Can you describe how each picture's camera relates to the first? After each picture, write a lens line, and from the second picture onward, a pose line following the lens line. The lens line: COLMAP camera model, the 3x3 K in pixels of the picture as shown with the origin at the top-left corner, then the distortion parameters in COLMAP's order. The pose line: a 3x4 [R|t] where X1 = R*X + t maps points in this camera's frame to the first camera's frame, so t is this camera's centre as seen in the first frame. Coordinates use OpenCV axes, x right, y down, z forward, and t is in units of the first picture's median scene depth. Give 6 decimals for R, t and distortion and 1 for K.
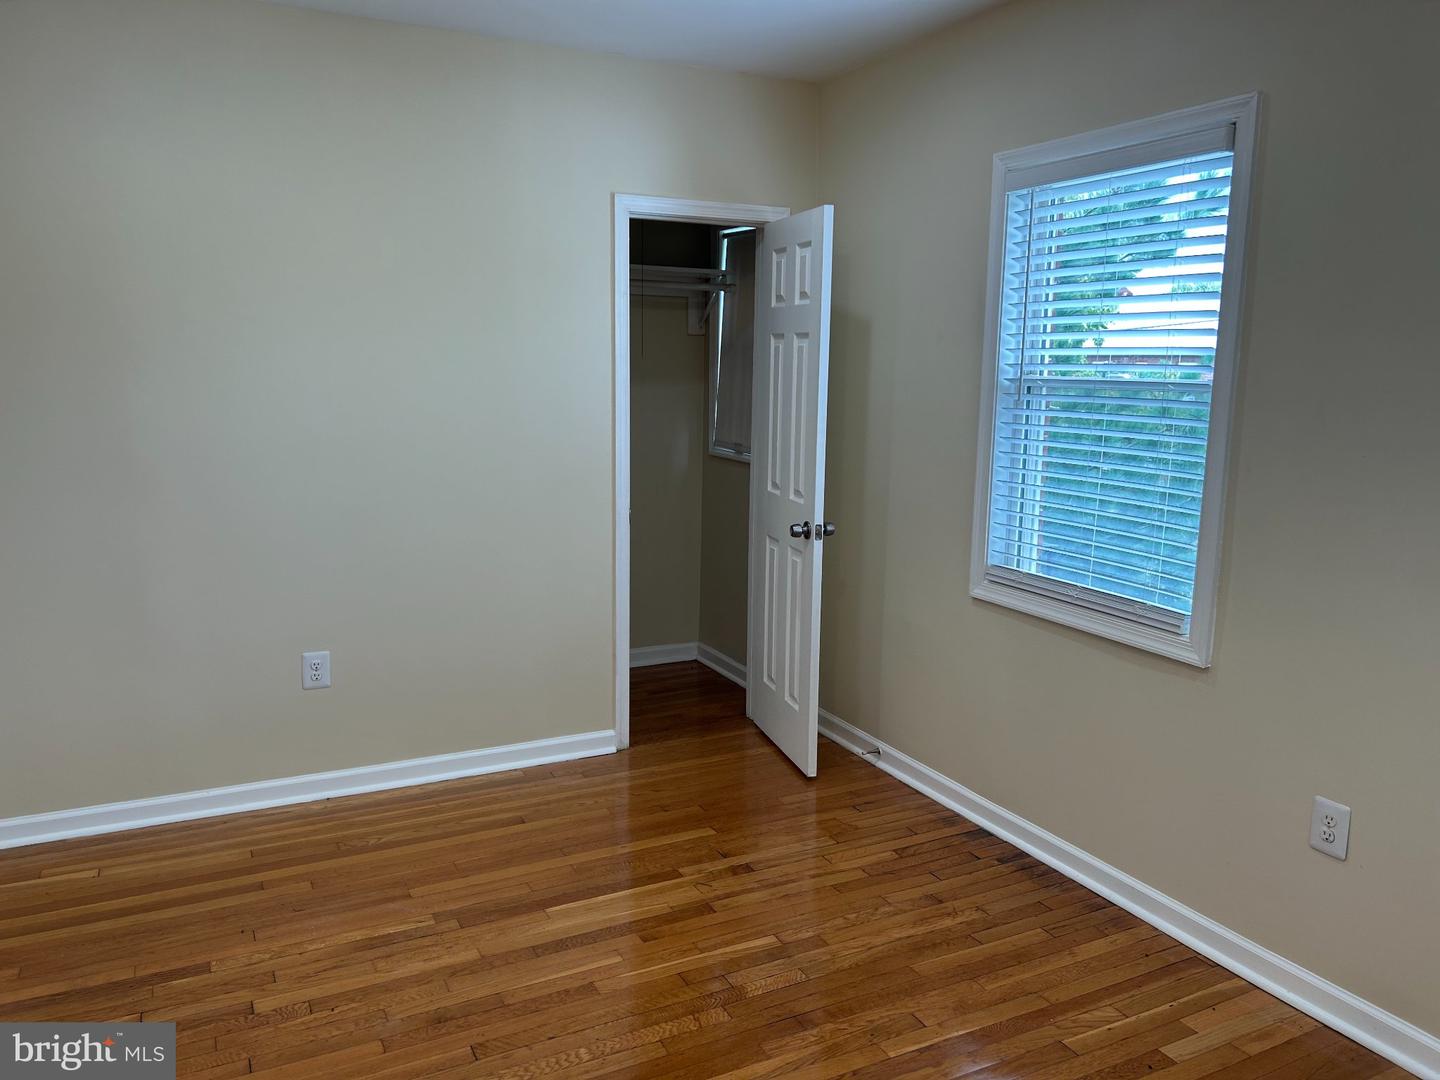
lens RADIAL K [[1107.9, 0, 718.8], [0, 1107.9, 525.3], [0, 0, 1]] dist [0.109021, -0.163839]
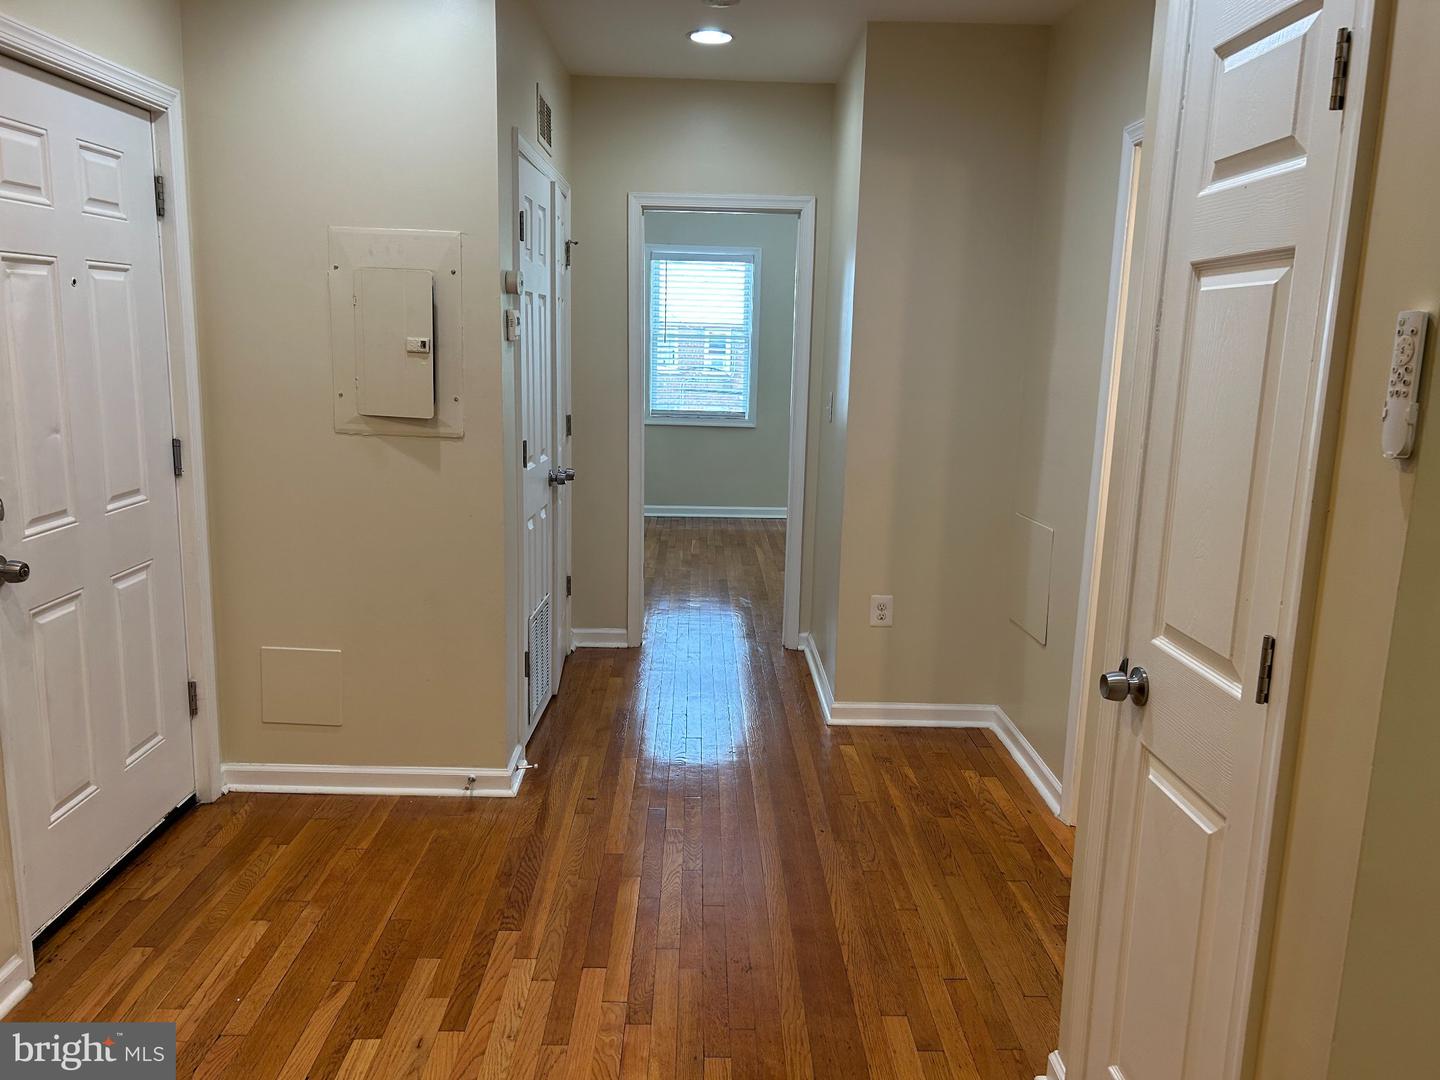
lens RADIAL K [[1097.5, 0, 720.0], [0, 1097.5, 540.0], [0, 0, 1]] dist [0.034648, -0.008249]
pose [[0.427943, -0.171577, 0.887370, -2.110182], [0.118180, 0.984009, 0.133269, 0.013816], [-0.896046, 0.047838, 0.441377, -0.226334]]
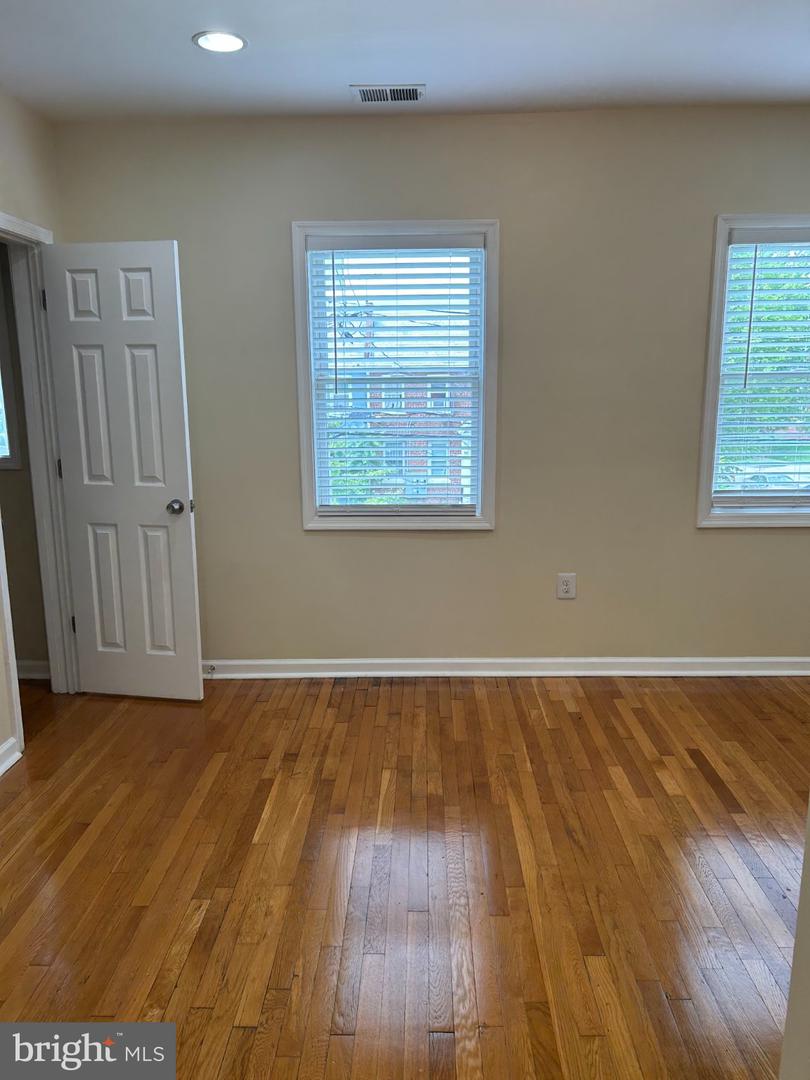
lens RADIAL K [[823.2, 0, 405.0], [0, 823.2, 540.0], [0, 0, 1]] dist [0.034648, -0.008249]
pose [[0.462168, -0.185857, 0.867097, -0.731078], [0.148230, 0.980225, 0.131097, -0.050499], [-0.874316, 0.067941, 0.480579, 0.411245]]
